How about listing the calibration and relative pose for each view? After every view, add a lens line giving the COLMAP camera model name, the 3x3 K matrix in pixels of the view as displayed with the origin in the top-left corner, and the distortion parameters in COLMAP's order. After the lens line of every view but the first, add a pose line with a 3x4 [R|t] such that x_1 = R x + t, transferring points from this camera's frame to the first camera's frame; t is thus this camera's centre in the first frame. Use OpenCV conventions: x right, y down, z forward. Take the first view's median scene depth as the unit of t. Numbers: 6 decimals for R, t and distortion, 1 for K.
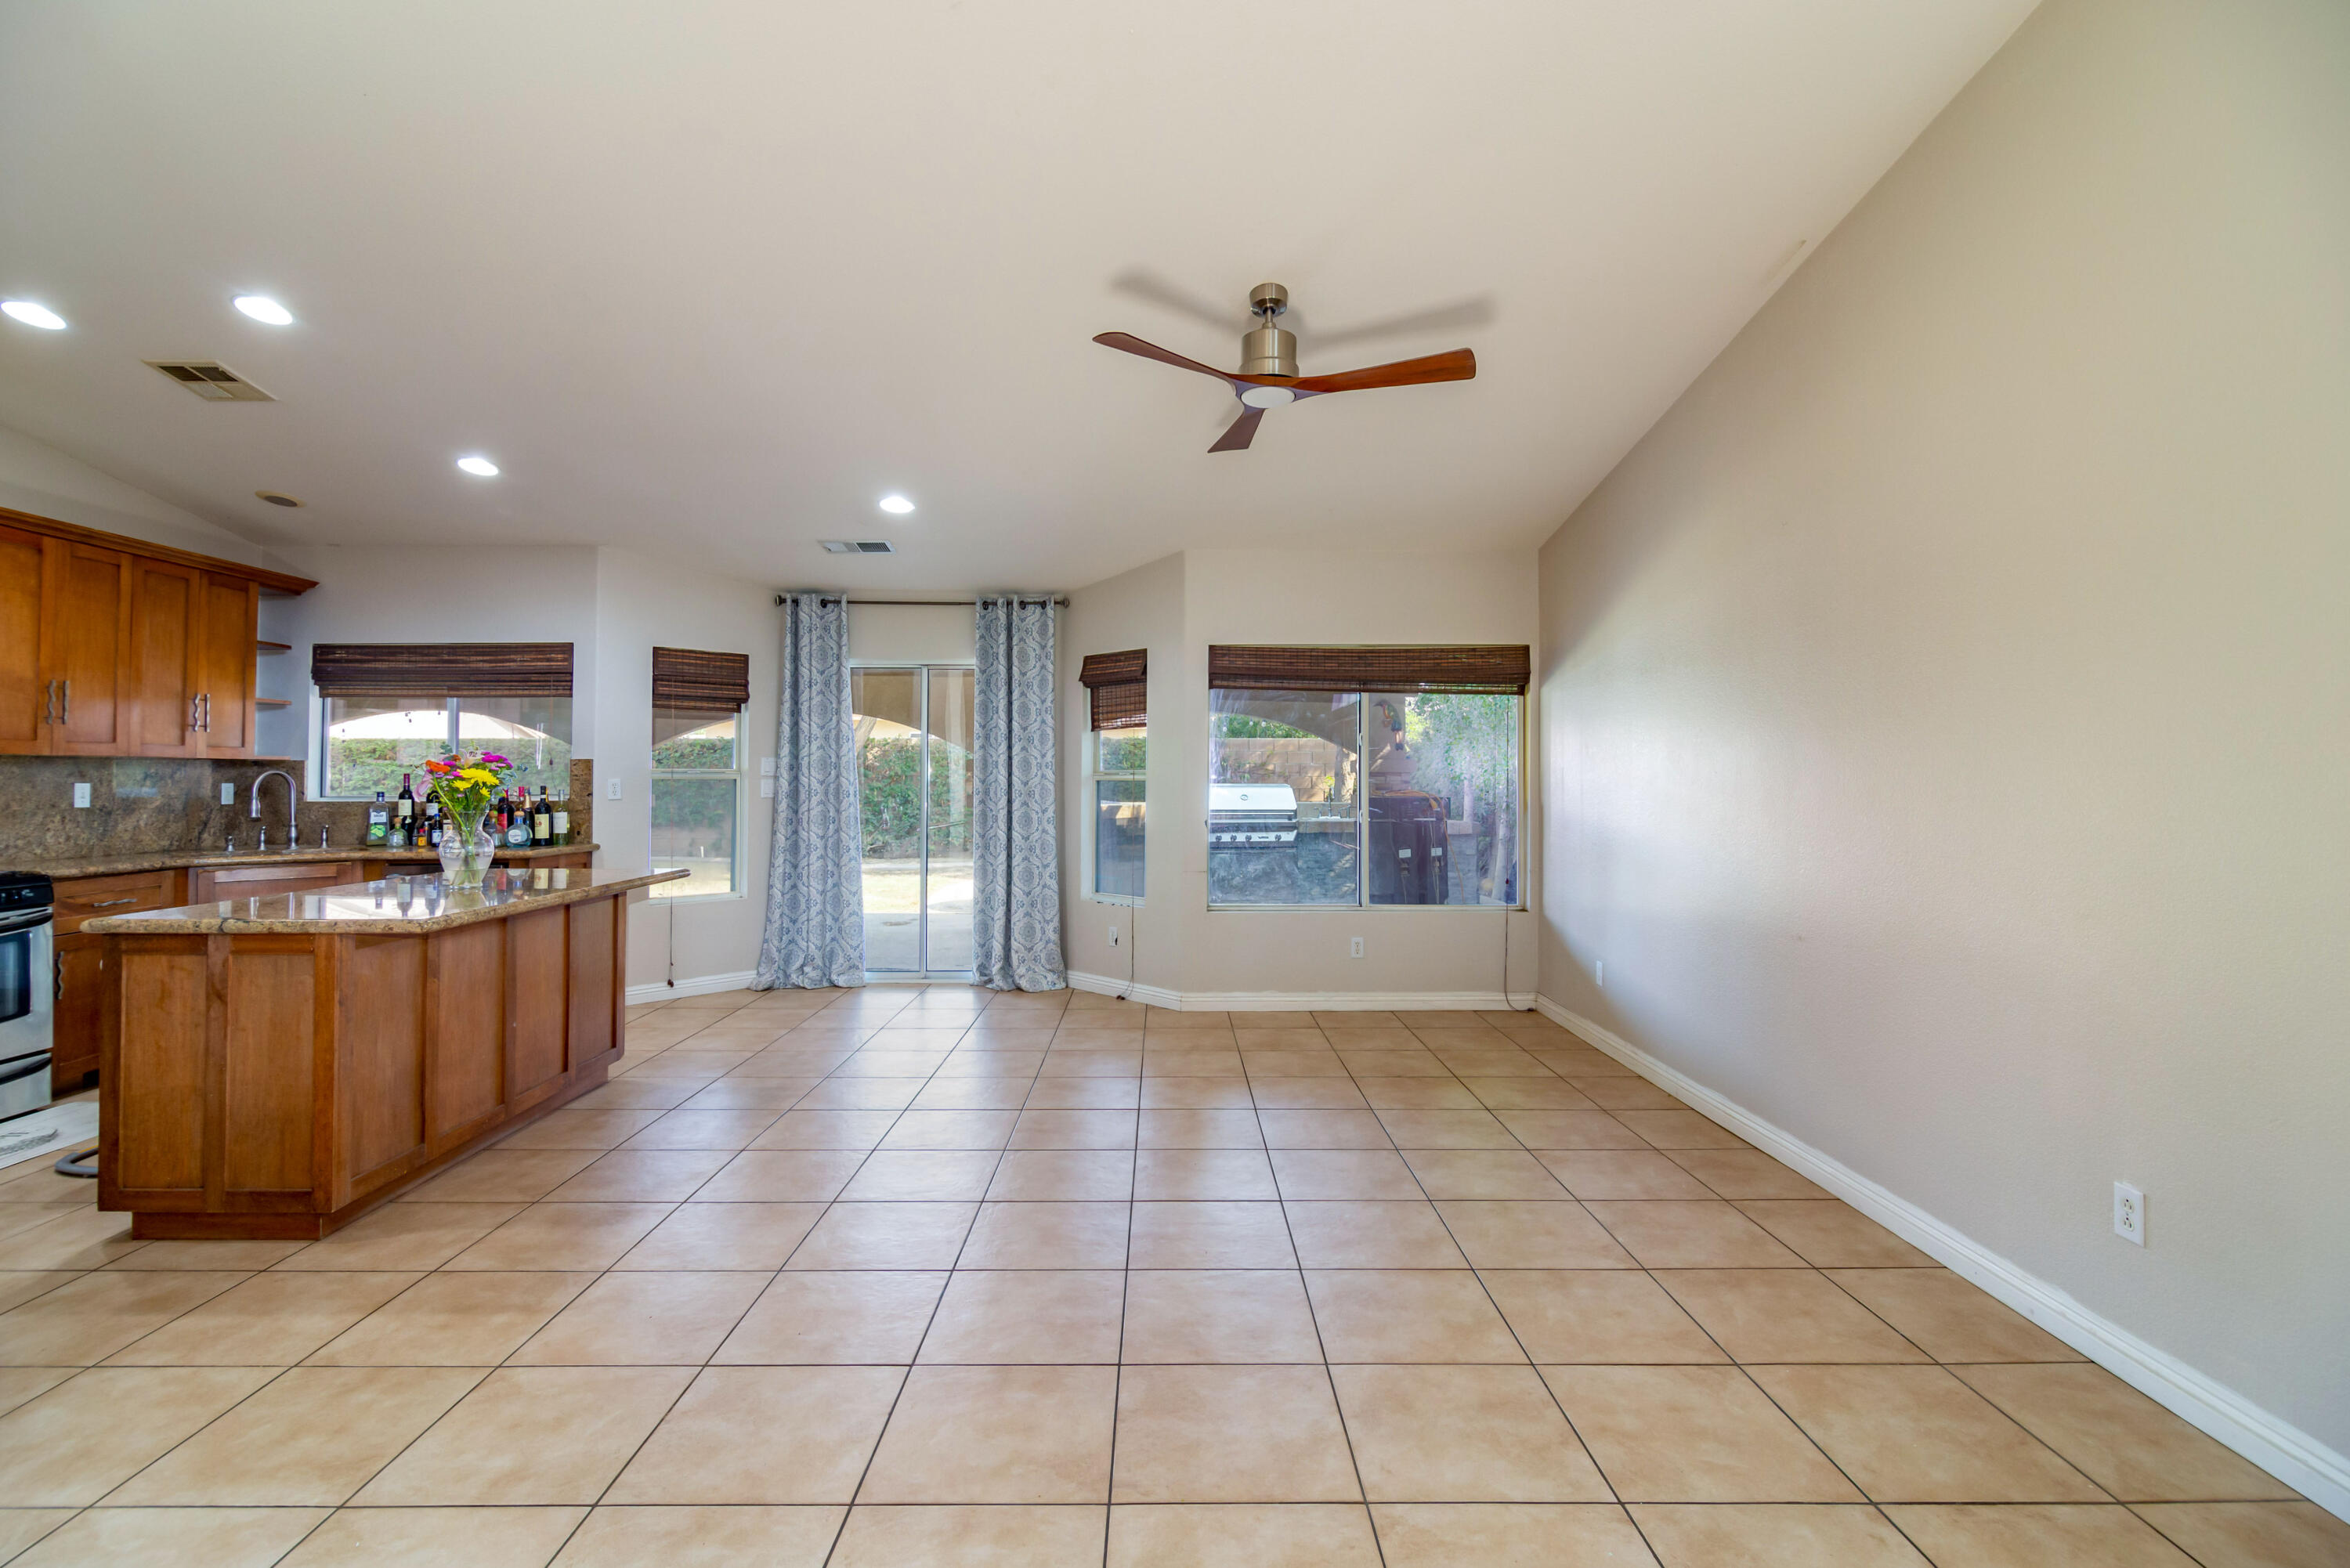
lens RADIAL K [[1073.0, 0, 1165.5], [0, 1073.0, 758.9], [0, 0, 1]] dist [-0.012604, -0.002607]
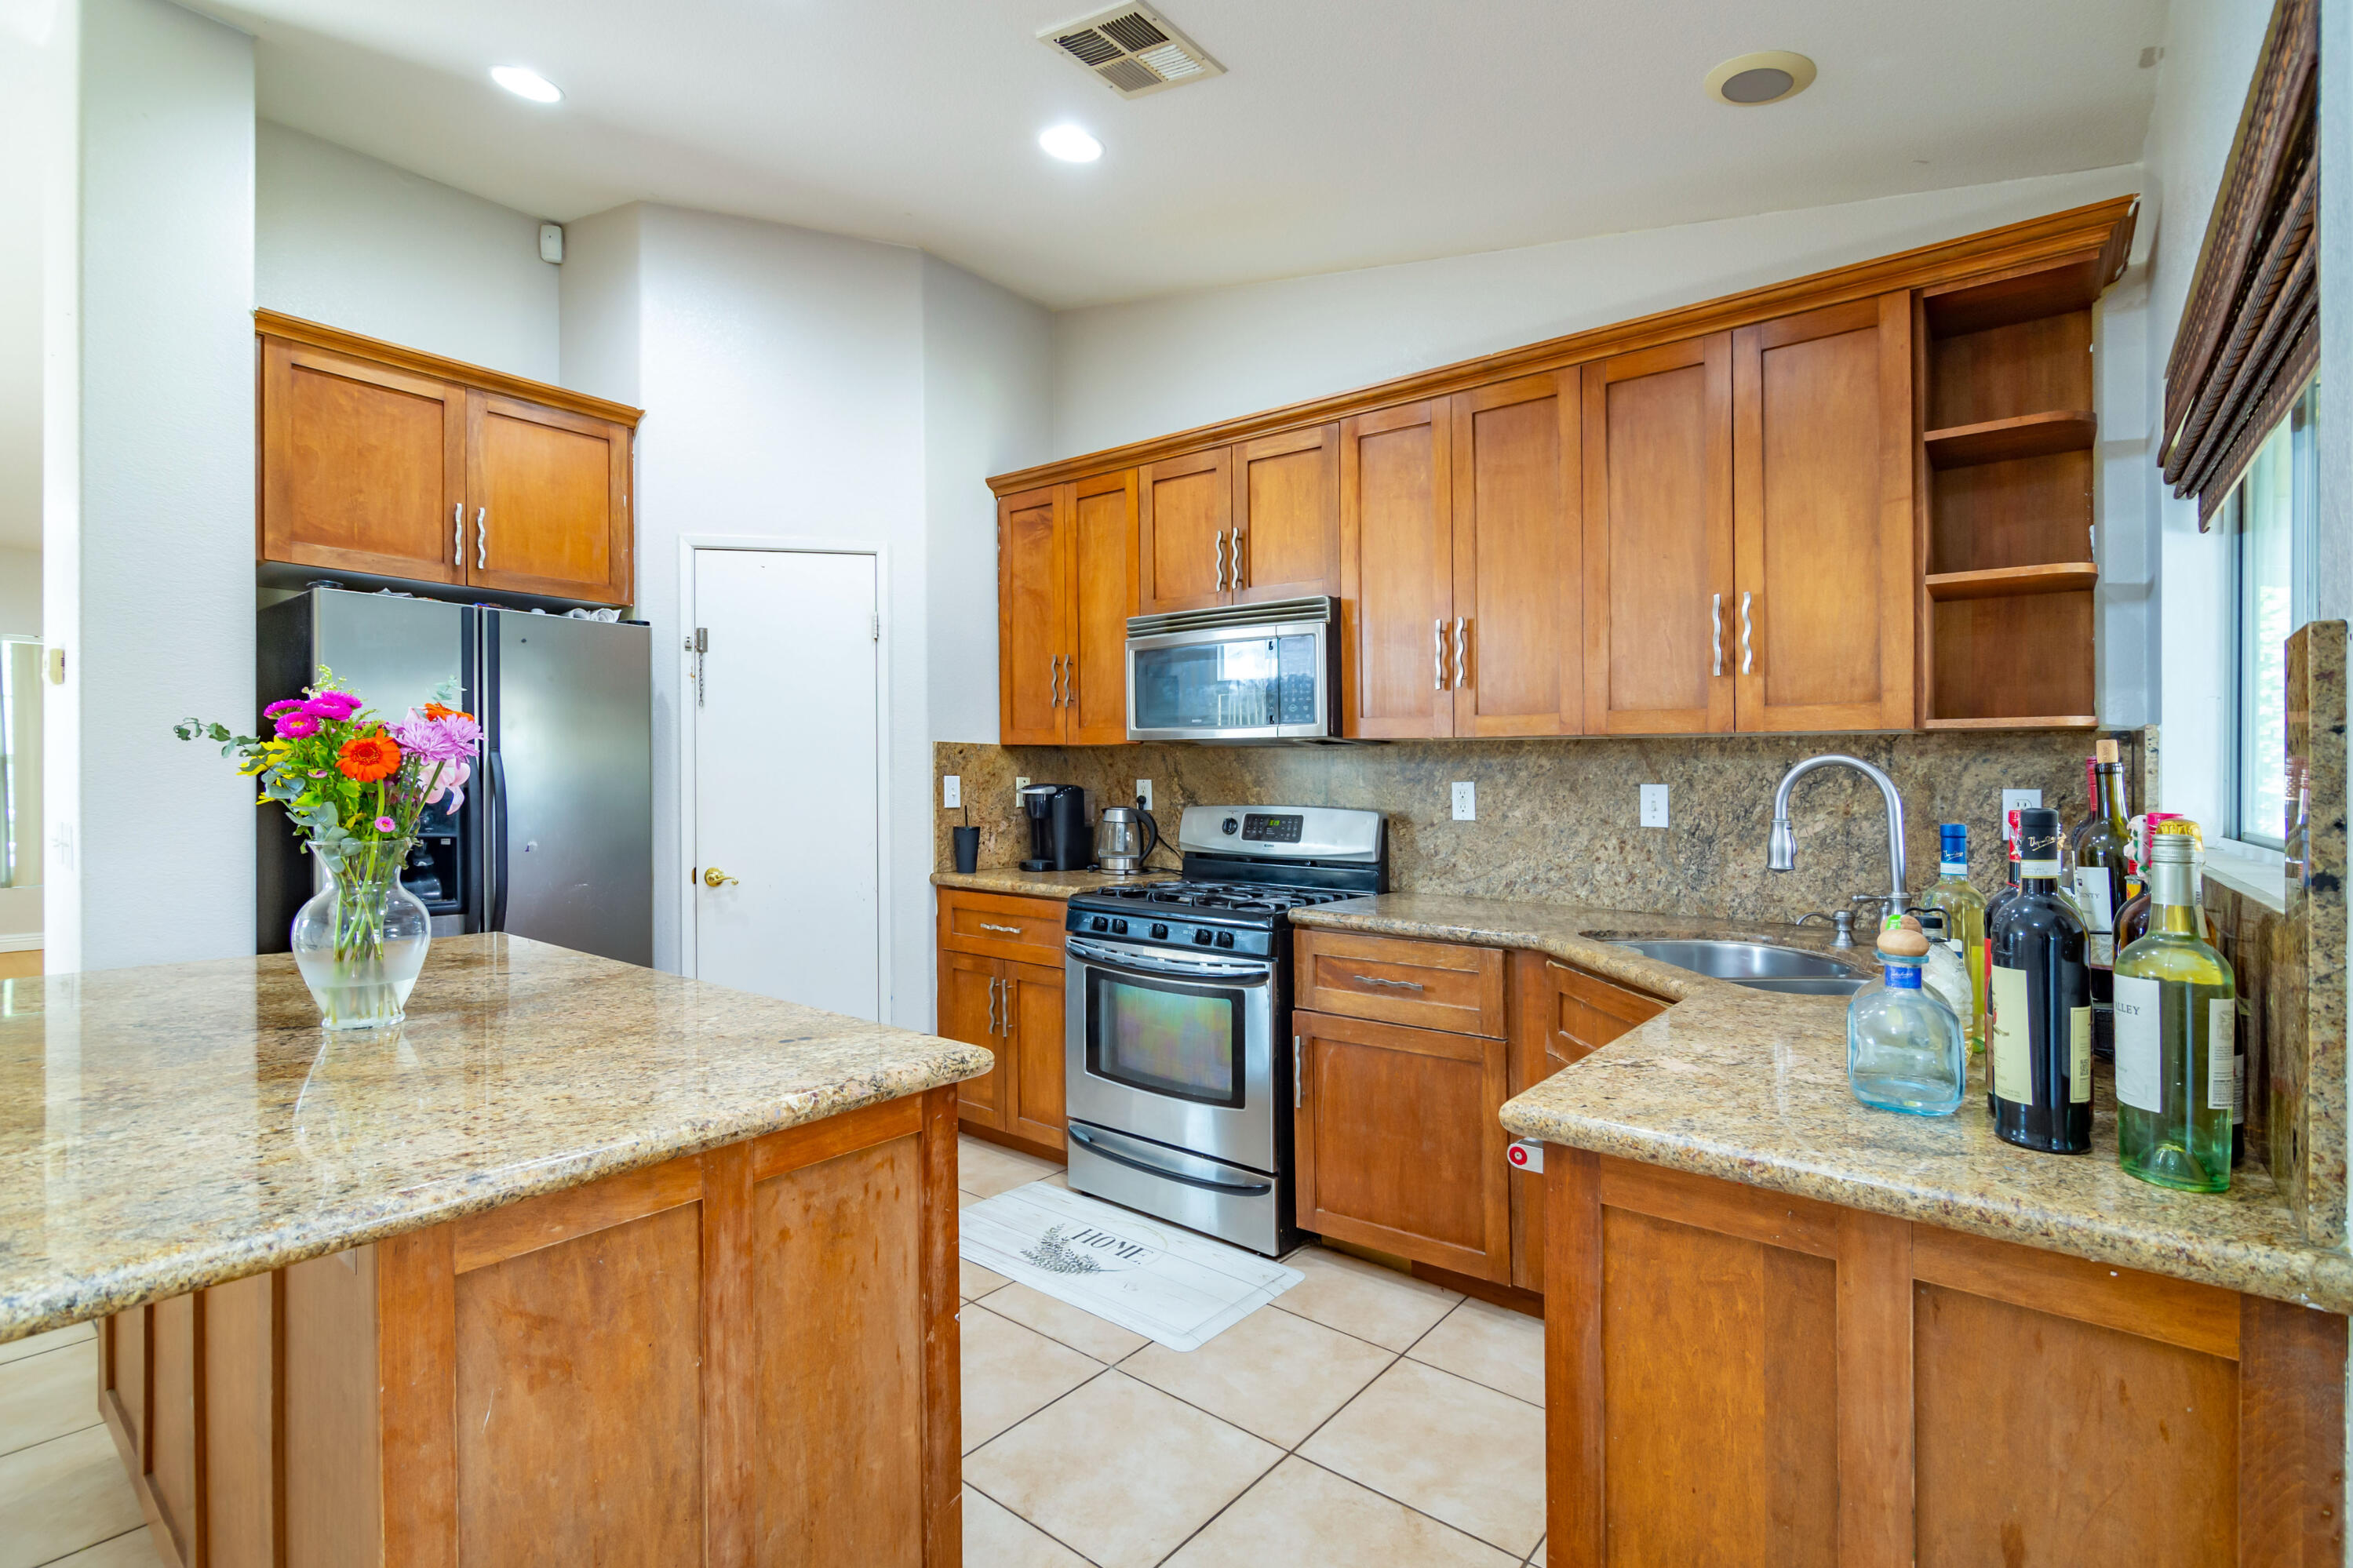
lens RADIAL K [[1074.3, 0, 1141.4], [0, 1074.3, 780.7], [0, 0, 1]] dist [-0.012604, -0.002607]
pose [[-0.649841, -0.005235, -0.760052, -0.348297], [0.004609, 0.999931, -0.010829, 0.022251], [0.760057, -0.010540, -0.649771, 1.002481]]
